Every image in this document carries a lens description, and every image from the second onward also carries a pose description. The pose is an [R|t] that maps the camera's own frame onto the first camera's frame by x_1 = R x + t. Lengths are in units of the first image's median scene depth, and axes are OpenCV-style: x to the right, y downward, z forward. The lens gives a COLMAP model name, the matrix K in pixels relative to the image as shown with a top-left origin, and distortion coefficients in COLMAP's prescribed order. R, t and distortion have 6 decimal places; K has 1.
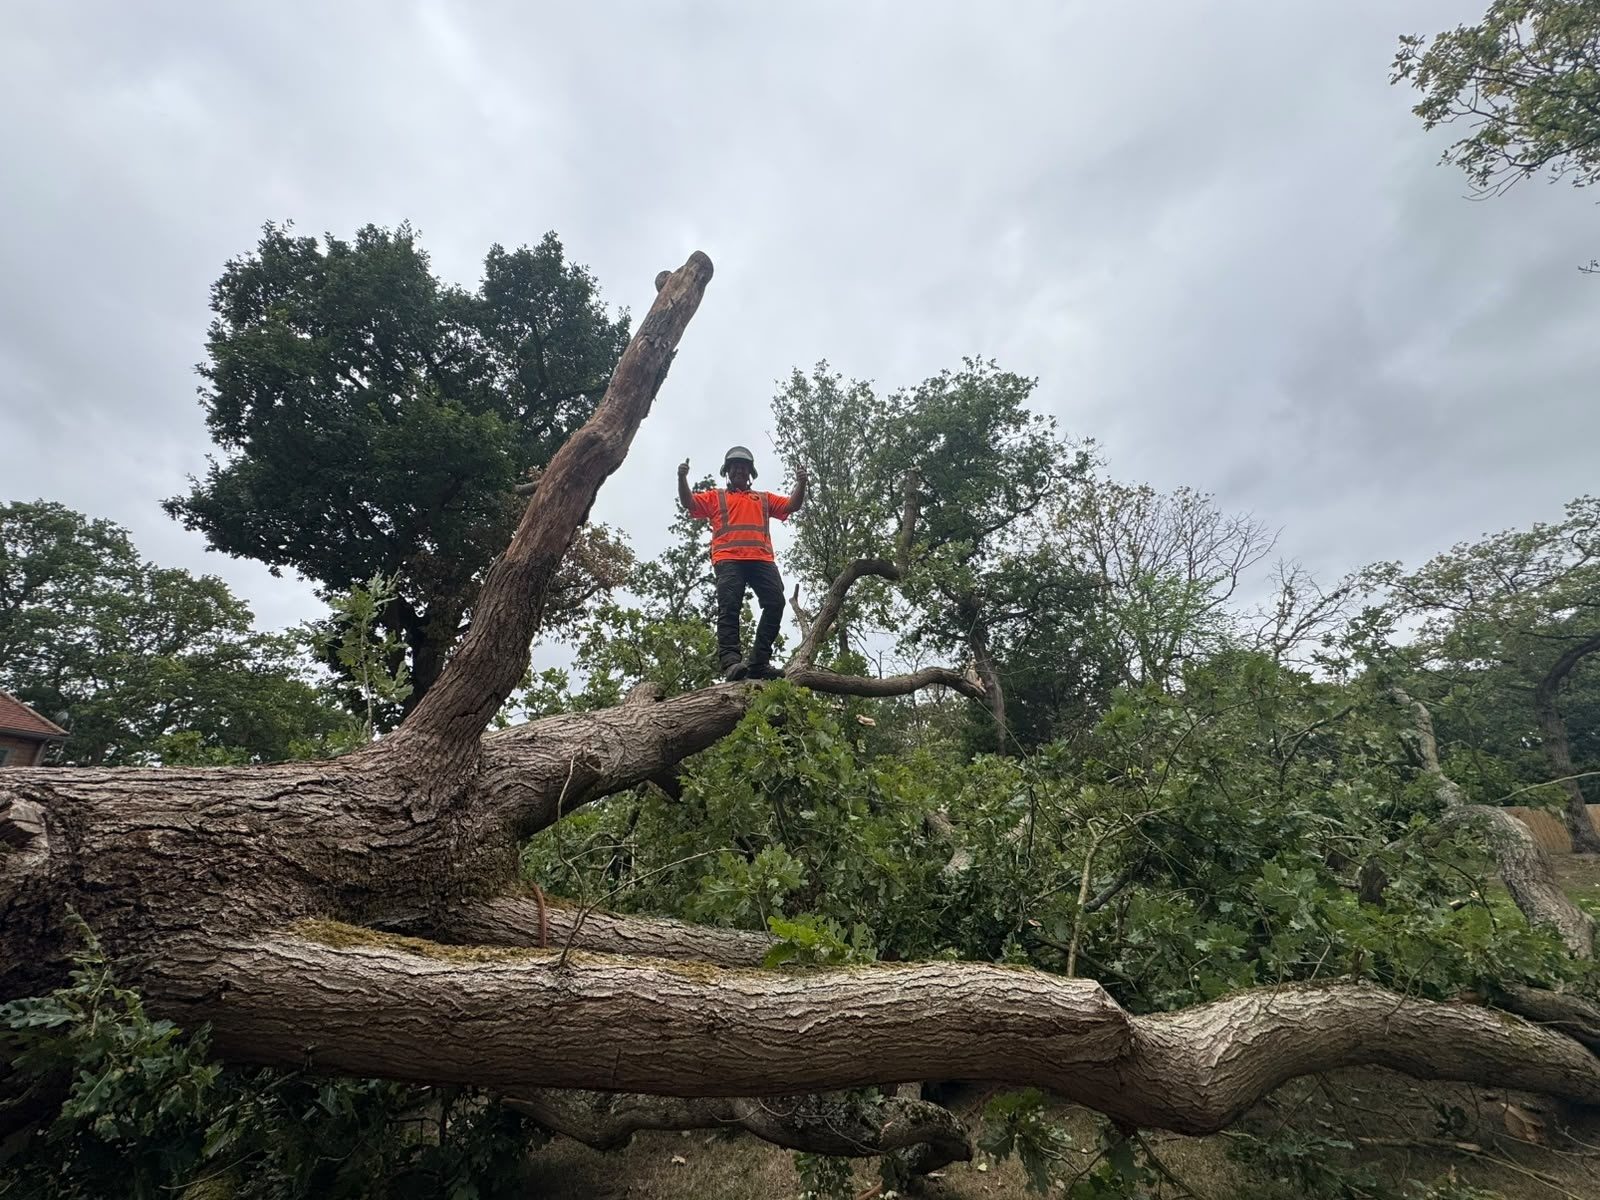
lens RADIAL K [[639.5, 0, 801.9], [0, 639.5, 597.6], [0, 0, 1]] dist [-0.000941, -0.000188]
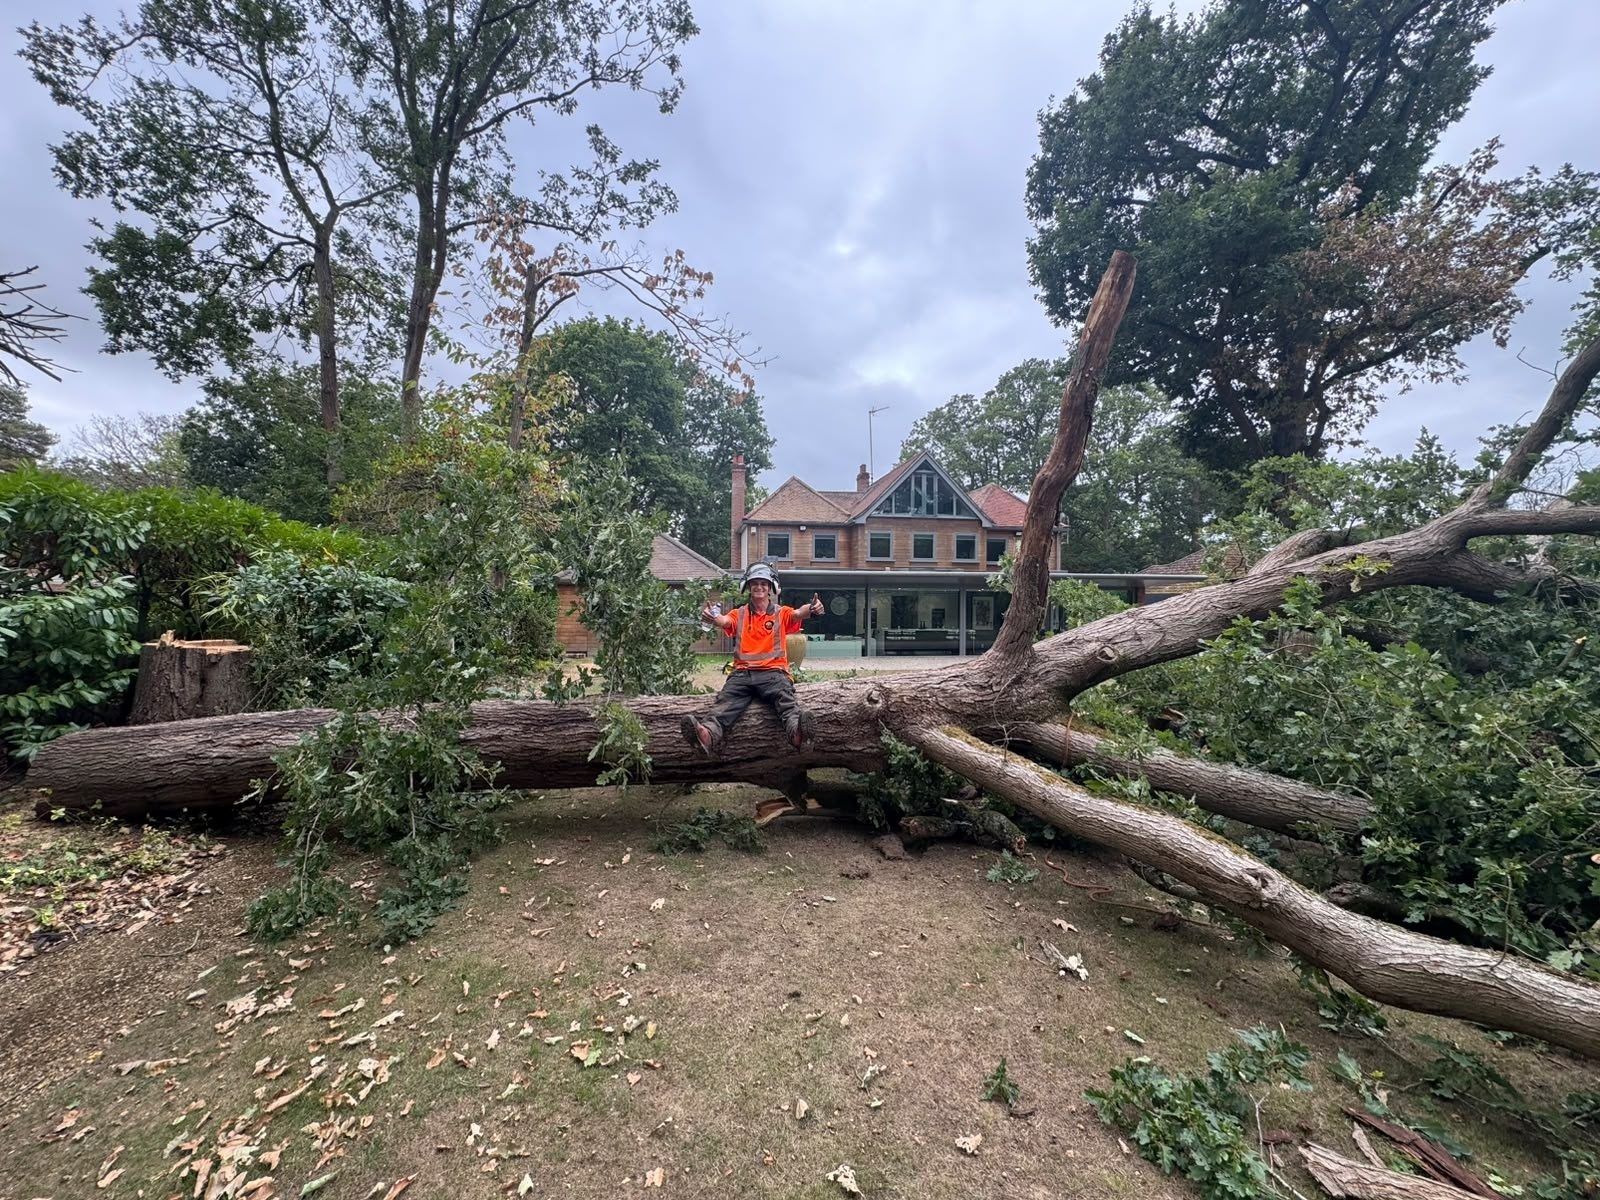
lens RADIAL K [[639.5, 0, 799.3], [0, 639.5, 601.5], [0, 0, 1]] dist [-0.000941, -0.000188]
pose [[0.272908, 0.043787, -0.961043, 0.145764], [0.355211, 0.923790, 0.142959, -0.055184], [0.894062, -0.380388, 0.236556, -0.010853]]
